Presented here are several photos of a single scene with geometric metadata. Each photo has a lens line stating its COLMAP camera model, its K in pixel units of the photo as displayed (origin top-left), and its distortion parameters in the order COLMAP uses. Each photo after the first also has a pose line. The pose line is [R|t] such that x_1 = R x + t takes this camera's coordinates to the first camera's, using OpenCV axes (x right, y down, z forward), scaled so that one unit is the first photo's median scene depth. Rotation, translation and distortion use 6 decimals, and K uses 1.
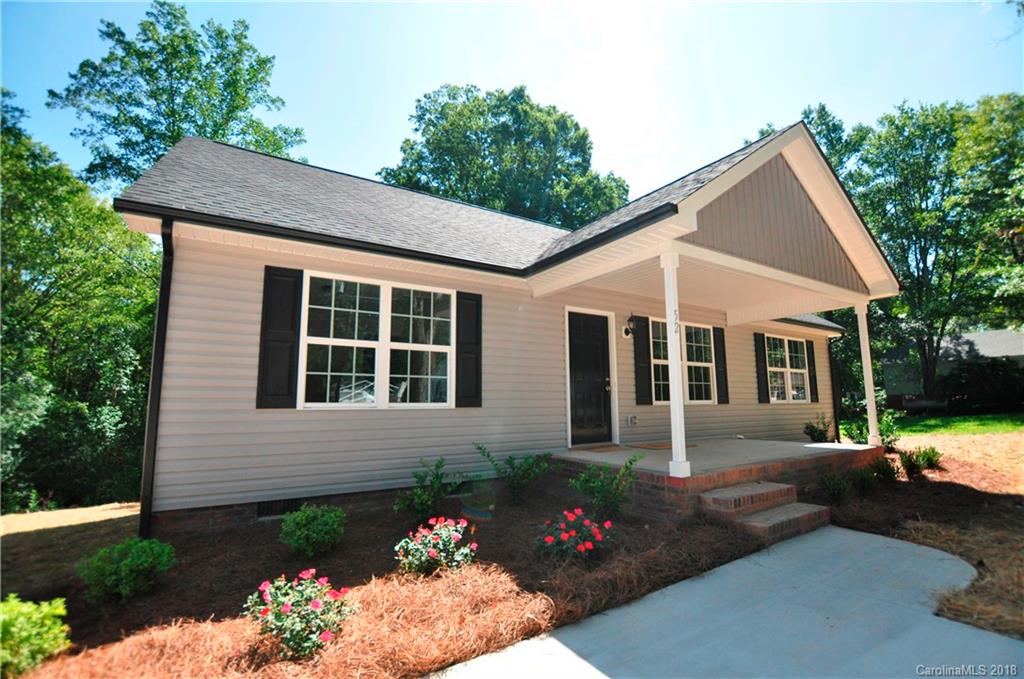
lens RADIAL K [[444.4, 0, 511.1], [0, 444.4, 344.6], [0, 0, 1]] dist [-0.014512, -0.000081]
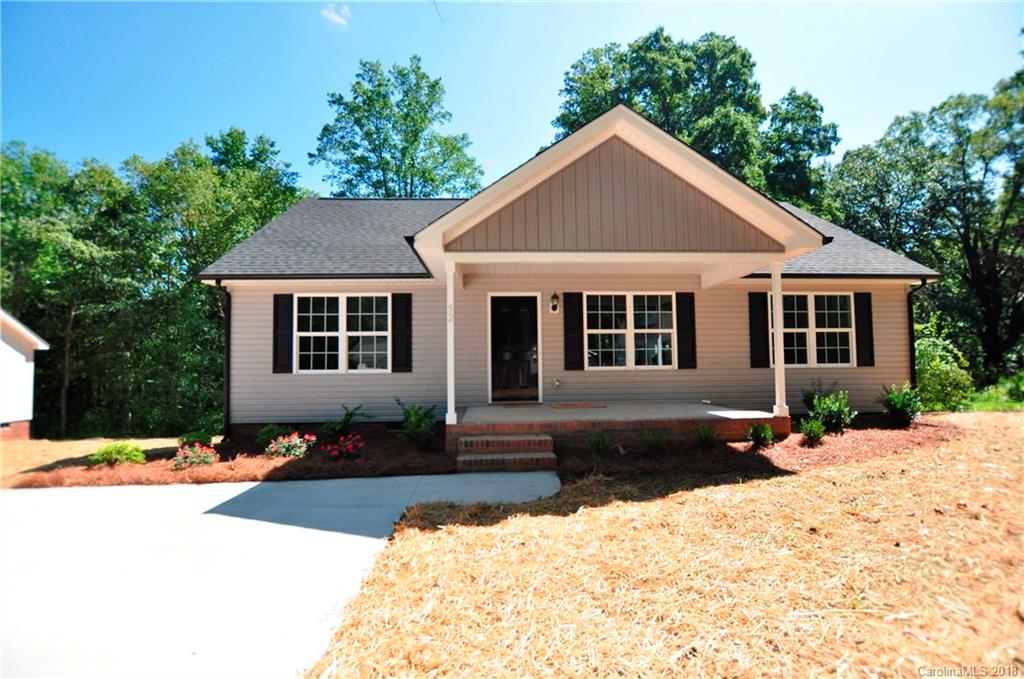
lens RADIAL K [[449.5, 0, 509.7], [0, 449.5, 341.3], [0, 0, 1]] dist [-0.027224, 0.000782]
pose [[0.876673, -0.031259, -0.480071, 0.690076], [0.068004, 0.995919, 0.059337, -0.018556], [0.476257, -0.084666, 0.875221, -0.086443]]
